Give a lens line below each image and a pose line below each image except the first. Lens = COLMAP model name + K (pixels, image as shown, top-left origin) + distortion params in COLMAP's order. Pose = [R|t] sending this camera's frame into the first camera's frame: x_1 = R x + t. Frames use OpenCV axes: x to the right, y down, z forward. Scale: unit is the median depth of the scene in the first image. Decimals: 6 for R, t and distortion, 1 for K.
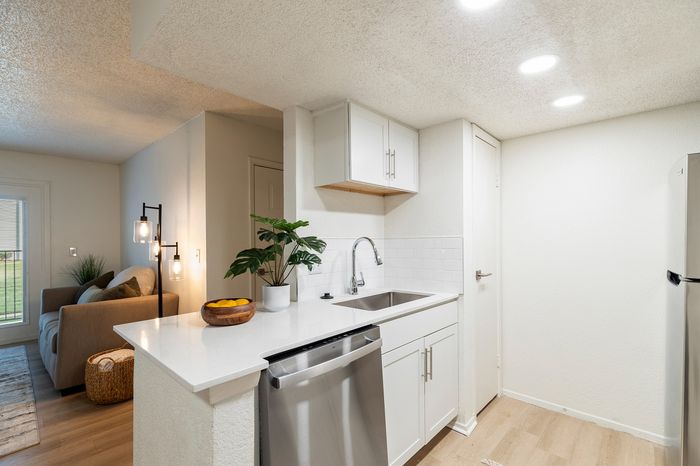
lens RADIAL K [[326.3, 0, 350.0], [0, 326.3, 233.0], [0, 0, 1]] dist [0.000460, 0.000355]
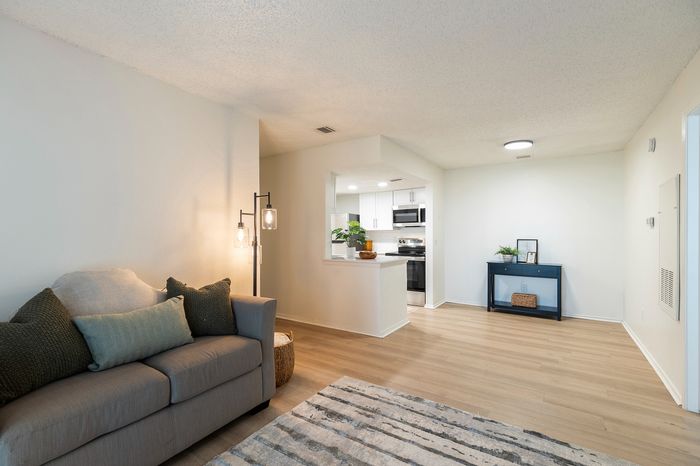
lens RADIAL K [[322.6, 0, 340.4], [0, 322.6, 236.5], [0, 0, 1]] dist [0.001298, 0.000139]
pose [[-0.154134, 0.004785, 0.988038, -1.623549], [-0.005597, 0.999968, -0.005716, 0.055786], [-0.988034, -0.006411, -0.154103, 0.879458]]
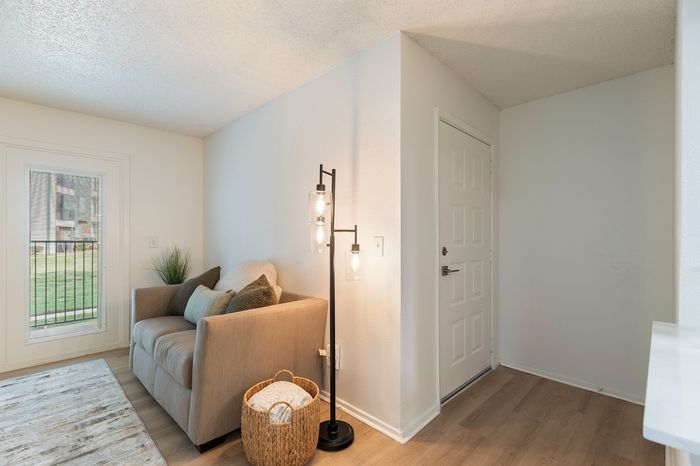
lens RADIAL K [[323.1, 0, 350.0], [0, 323.1, 233.0], [0, 0, 1]] dist [-0.000477, -0.000132]
pose [[0.999378, 0.008822, -0.034132, -0.519322], [-0.008701, 0.999955, 0.003694, 0.041795], [0.034163, -0.003395, 0.999410, 0.328613]]
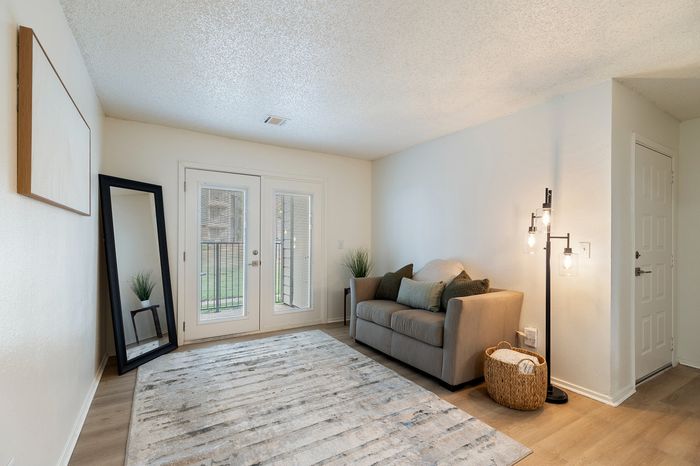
lens RADIAL K [[322.6, 0, 340.4], [0, 322.6, 236.5], [0, 0, 1]] dist [0.001298, 0.000139]
pose [[0.958177, 0.012456, -0.285906, -0.868187], [-0.010498, 0.999910, 0.008381, 0.035774], [0.285985, -0.005029, 0.958221, -0.002157]]
